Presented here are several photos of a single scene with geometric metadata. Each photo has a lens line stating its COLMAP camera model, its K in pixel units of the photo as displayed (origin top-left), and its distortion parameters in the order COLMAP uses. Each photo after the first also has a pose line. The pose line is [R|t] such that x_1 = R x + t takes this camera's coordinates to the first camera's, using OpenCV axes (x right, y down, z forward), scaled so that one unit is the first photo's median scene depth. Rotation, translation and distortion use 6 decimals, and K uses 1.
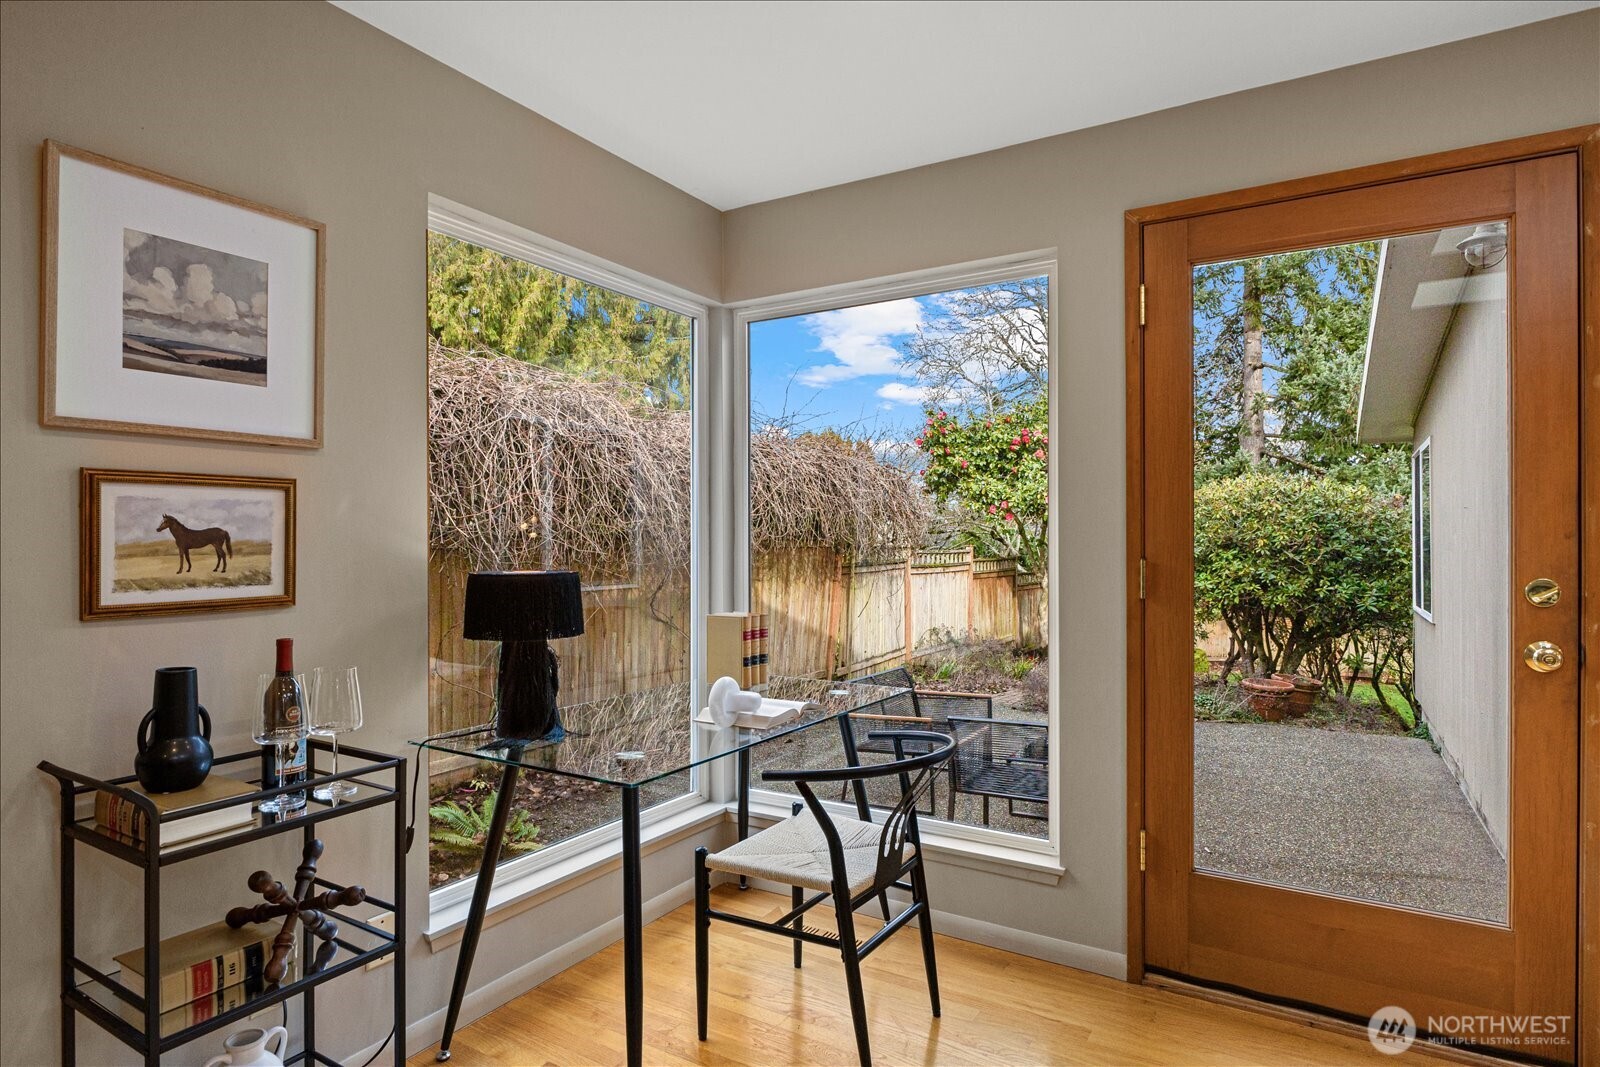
lens RADIAL K [[880.1, 0, 798.4], [0, 880.1, 532.5], [0, 0, 1]] dist [-0.003591, -0.000175]
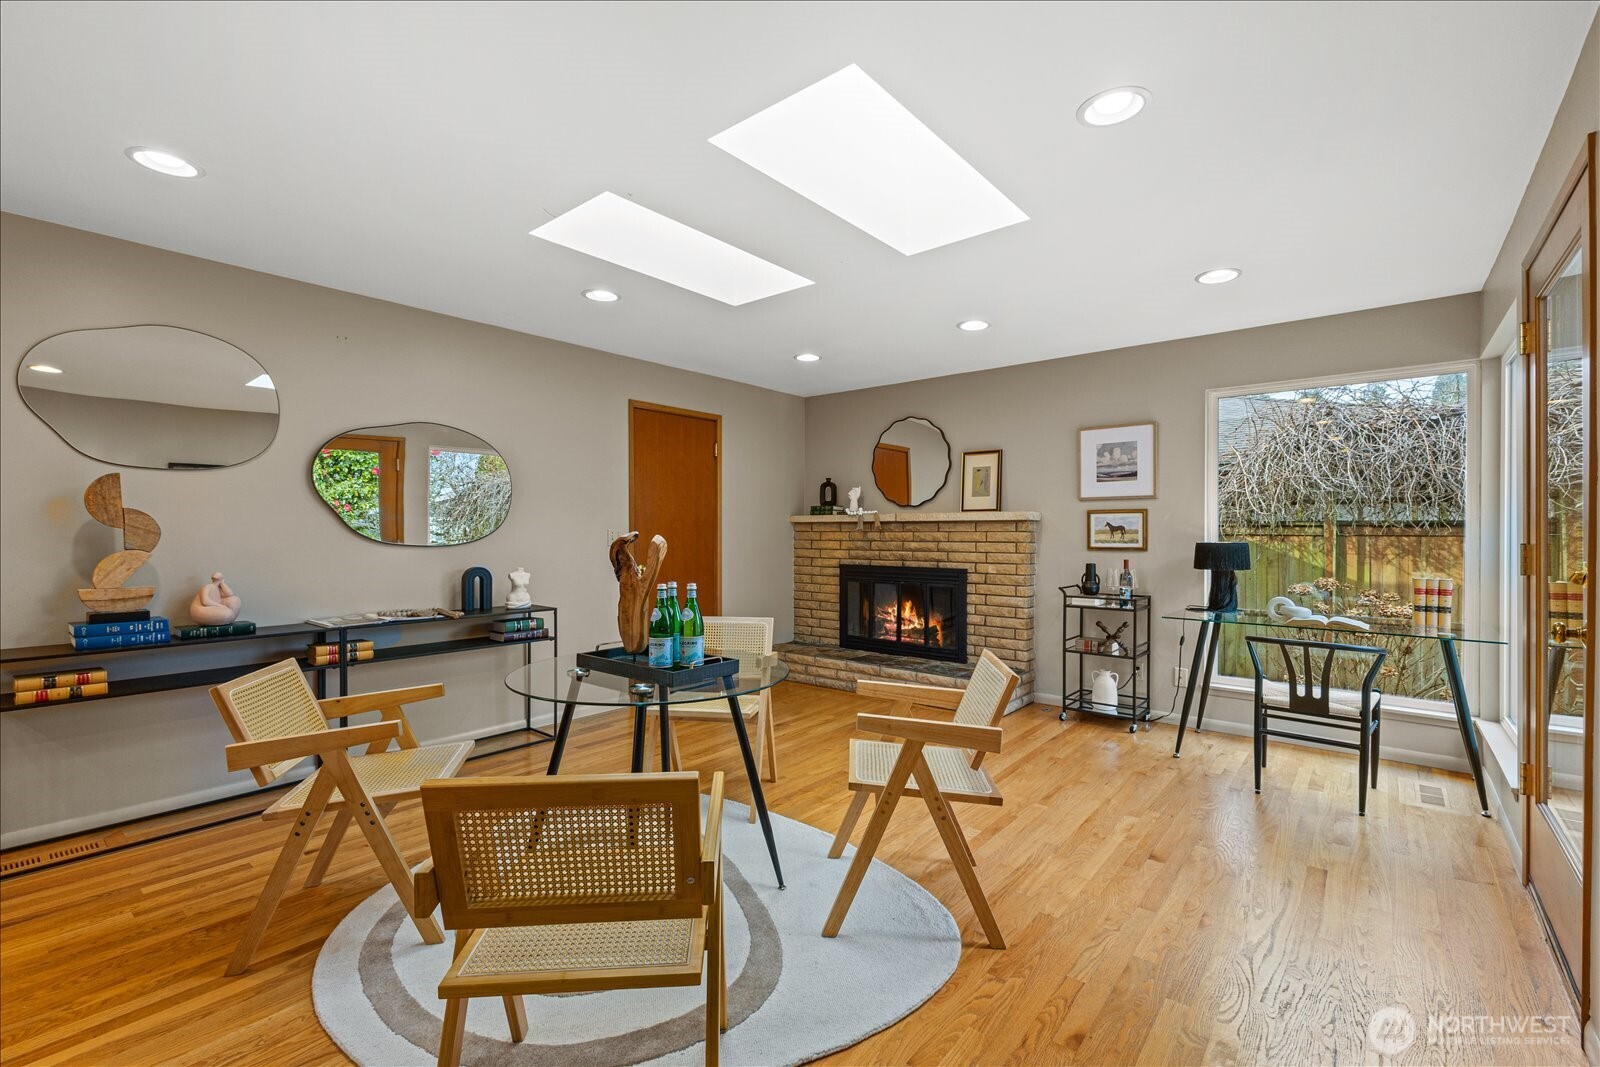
lens RADIAL K [[696.7, 0, 797.8], [0, 696.7, 533.1], [0, 0, 1]] dist [0.000549, 0.000094]
pose [[-0.136816, 0.005430, -0.990582, 2.113458], [0.006856, 0.999966, 0.004535, 0.003134], [0.990573, -0.006171, -0.136848, 0.145244]]
